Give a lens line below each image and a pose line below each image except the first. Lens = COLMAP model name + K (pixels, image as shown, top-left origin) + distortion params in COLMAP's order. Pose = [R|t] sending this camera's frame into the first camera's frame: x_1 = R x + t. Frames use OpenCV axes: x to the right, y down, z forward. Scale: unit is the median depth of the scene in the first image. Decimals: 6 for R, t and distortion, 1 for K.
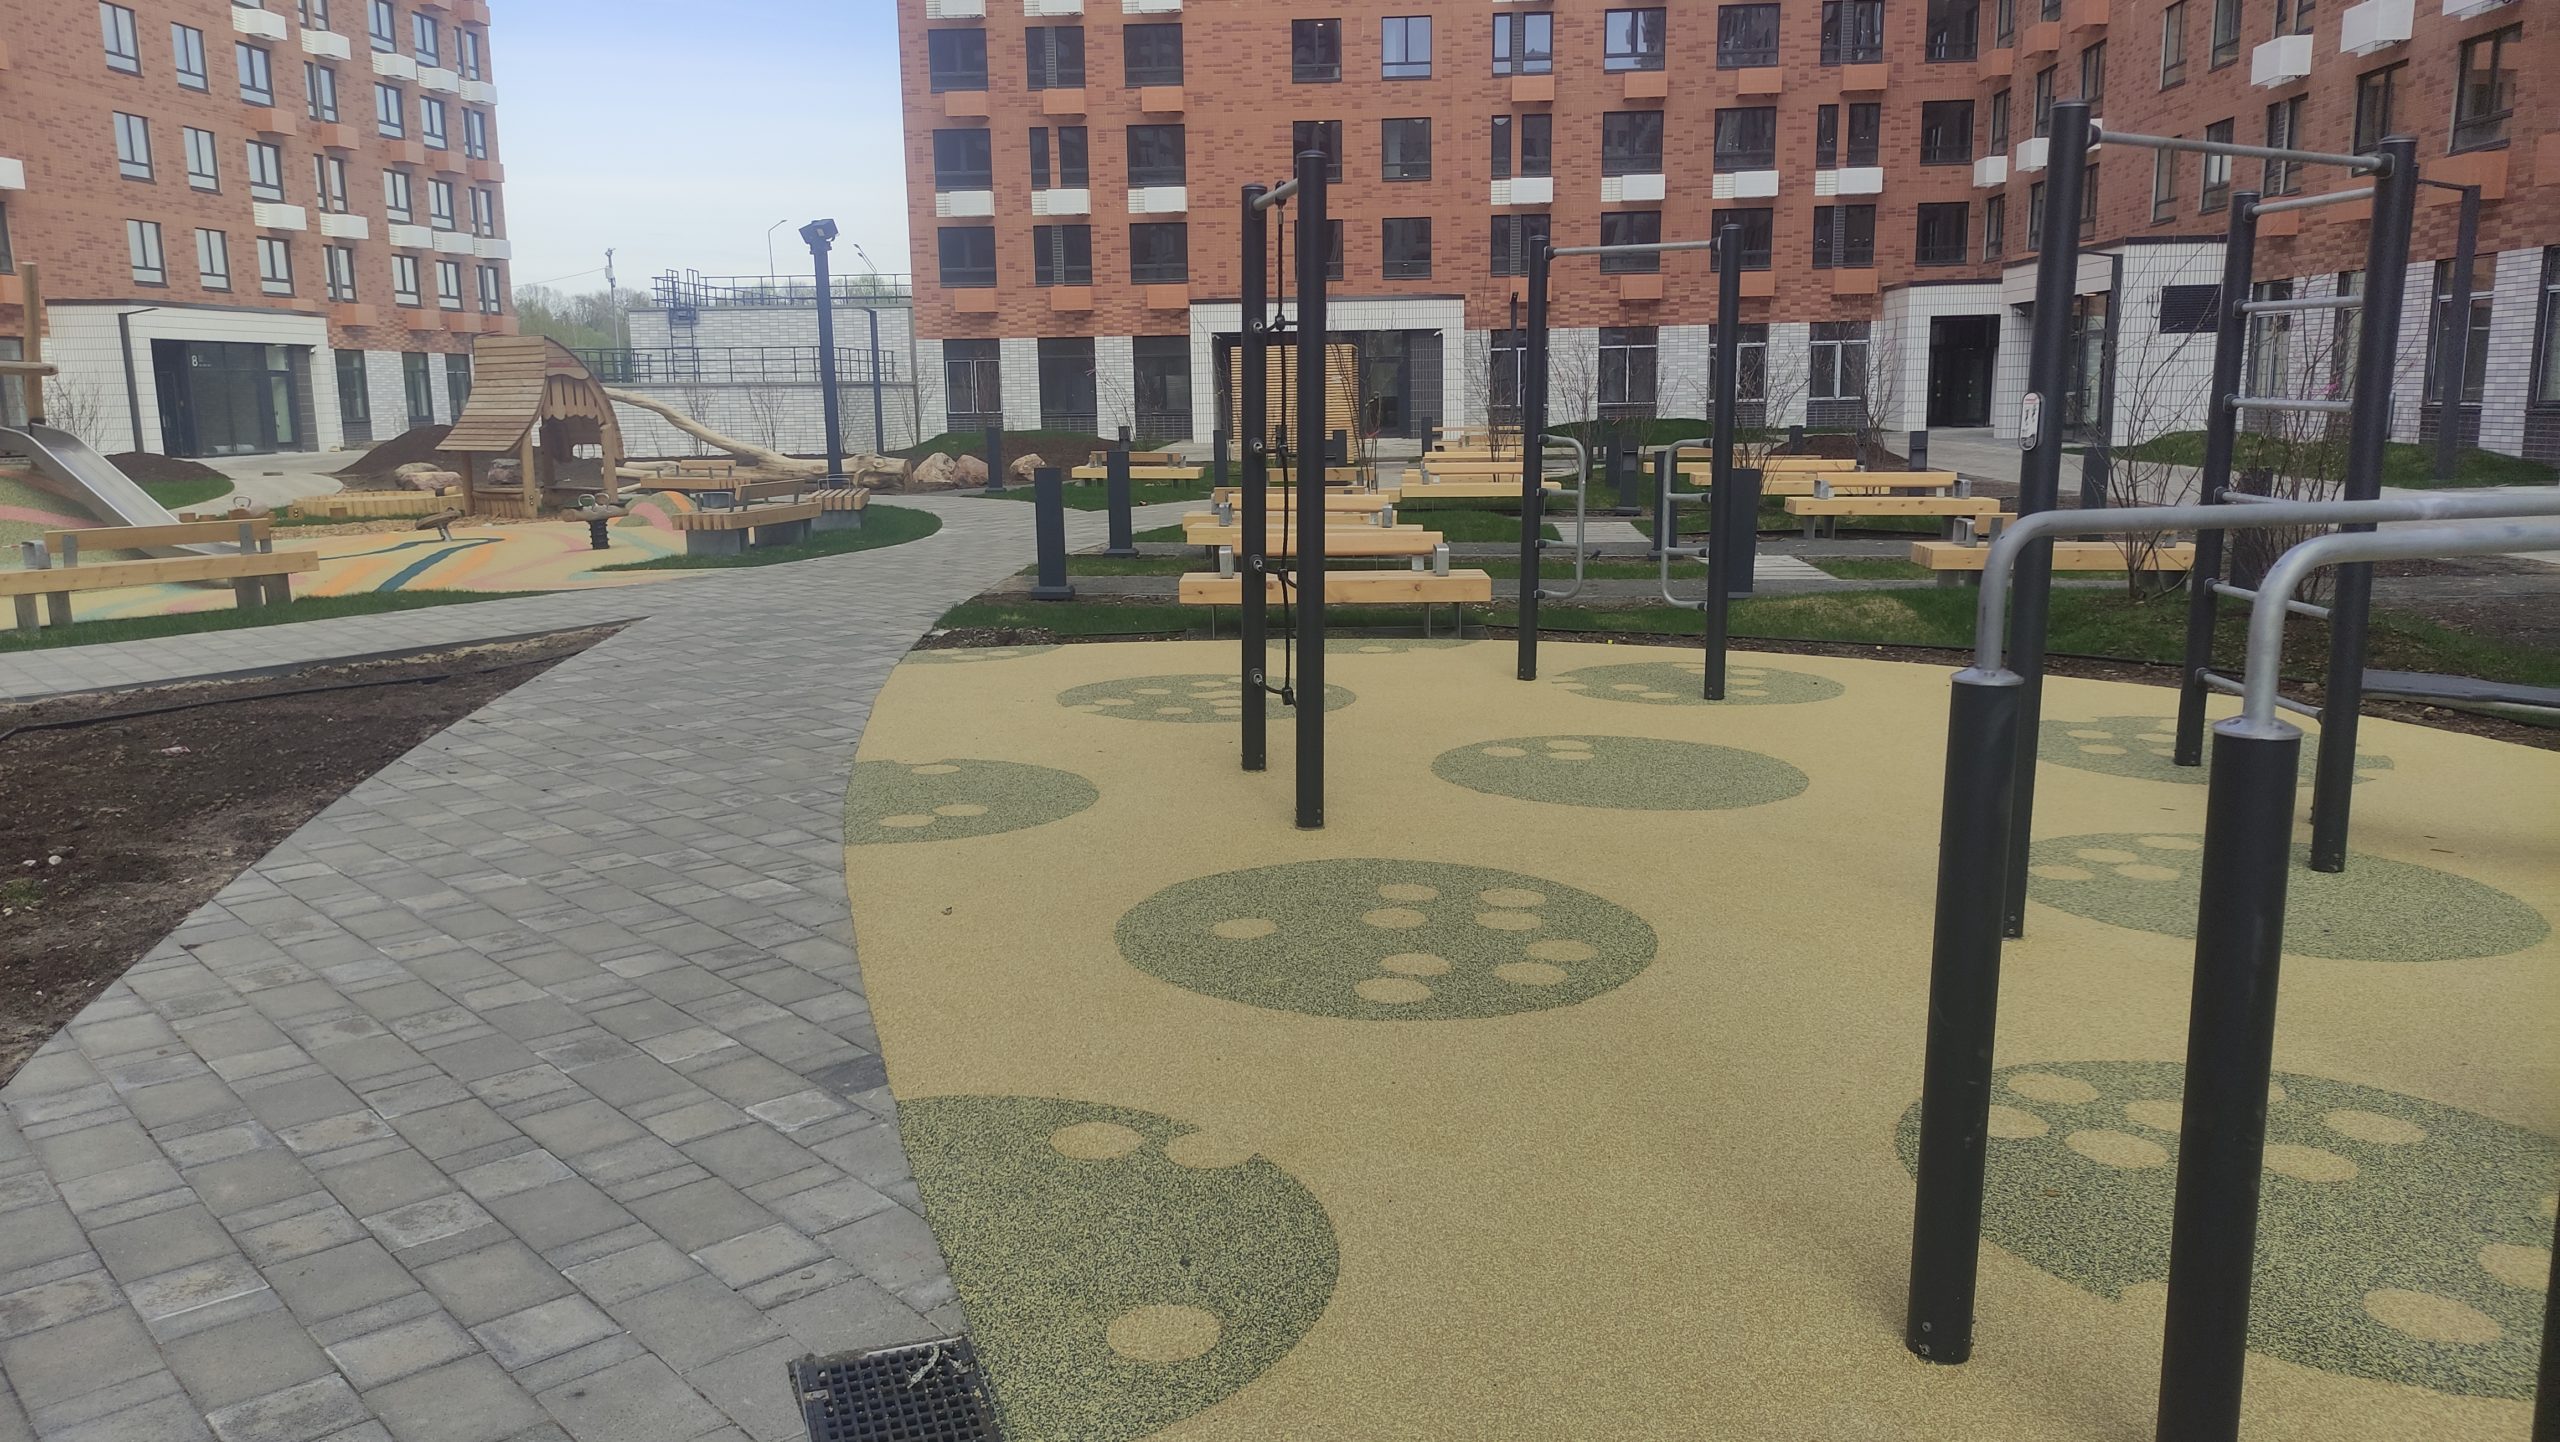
lens RADIAL K [[1859.8, 0, 1280.5], [0, 1859.8, 716.8], [0, 0, 1]] dist [0.044180, -0.023654]
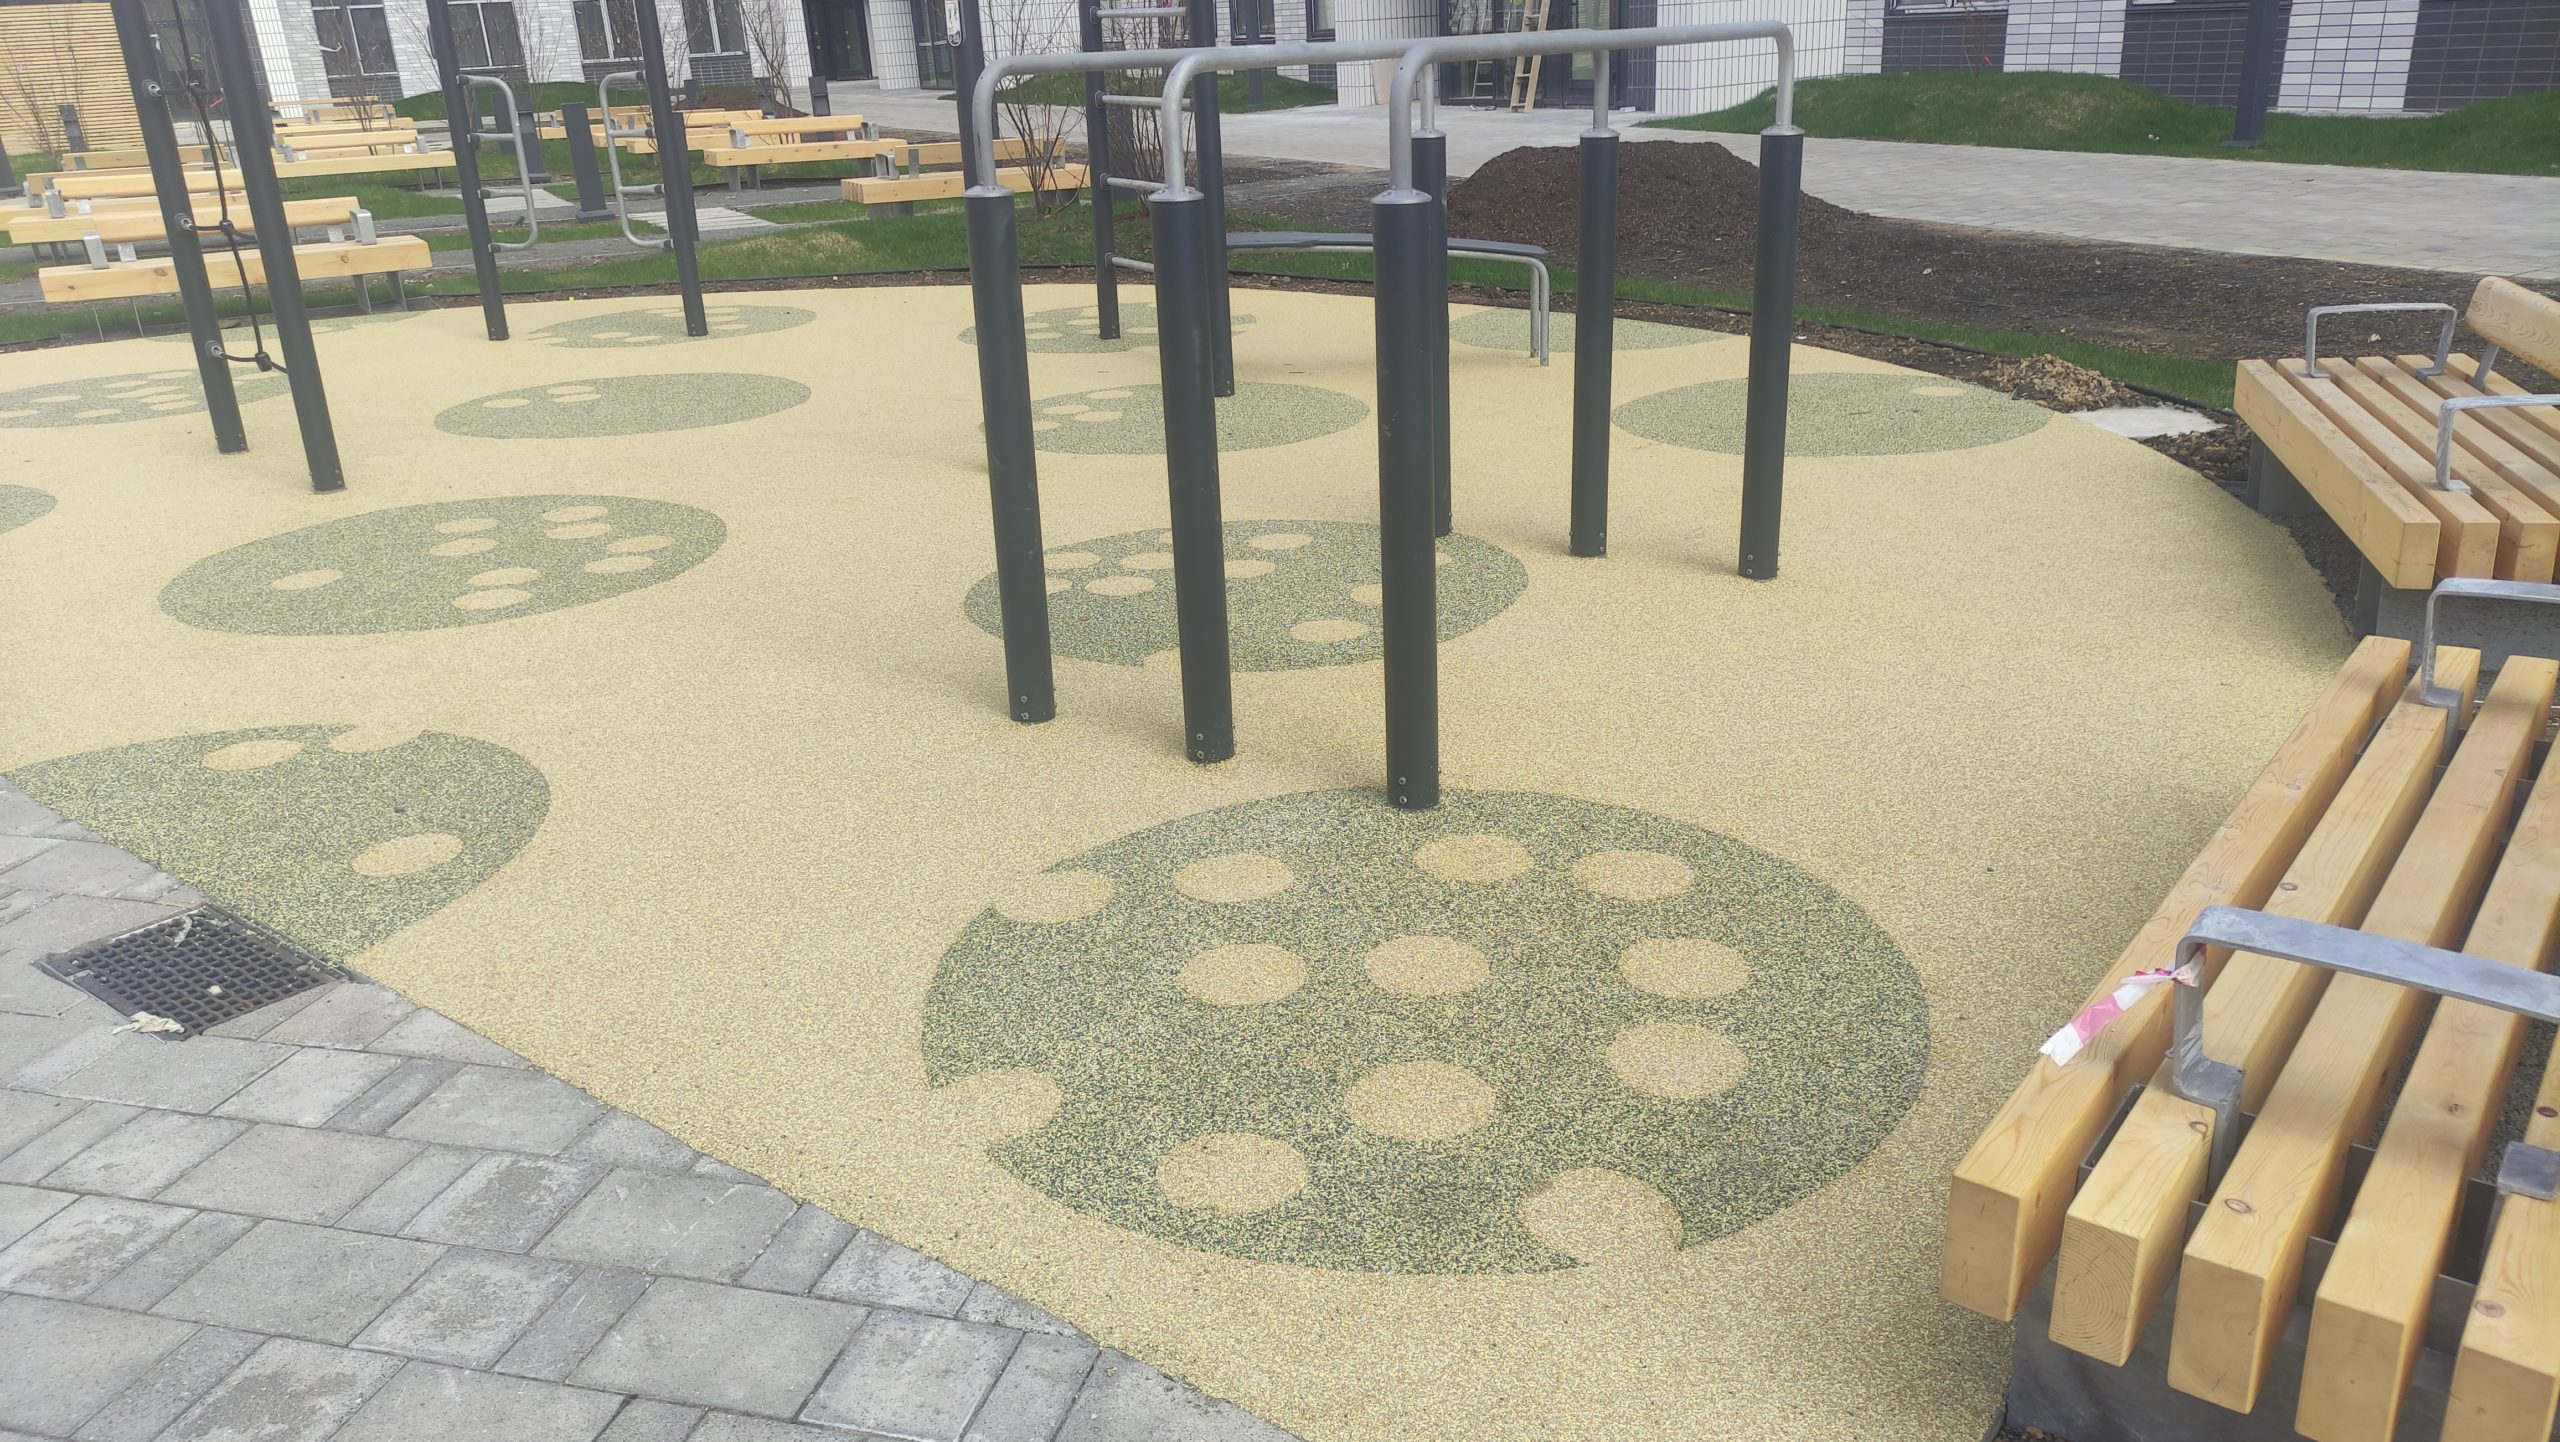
lens RADIAL K [[1859.8, 0, 1273.0], [0, 1859.8, 723.9], [0, 0, 1]] dist [0.044180, -0.023654]
pose [[0.846333, -0.218612, 0.485725, -0.074213], [0.132402, 0.969617, 0.205699, 0.042696], [-0.515936, -0.109779, 0.849564, -0.108750]]
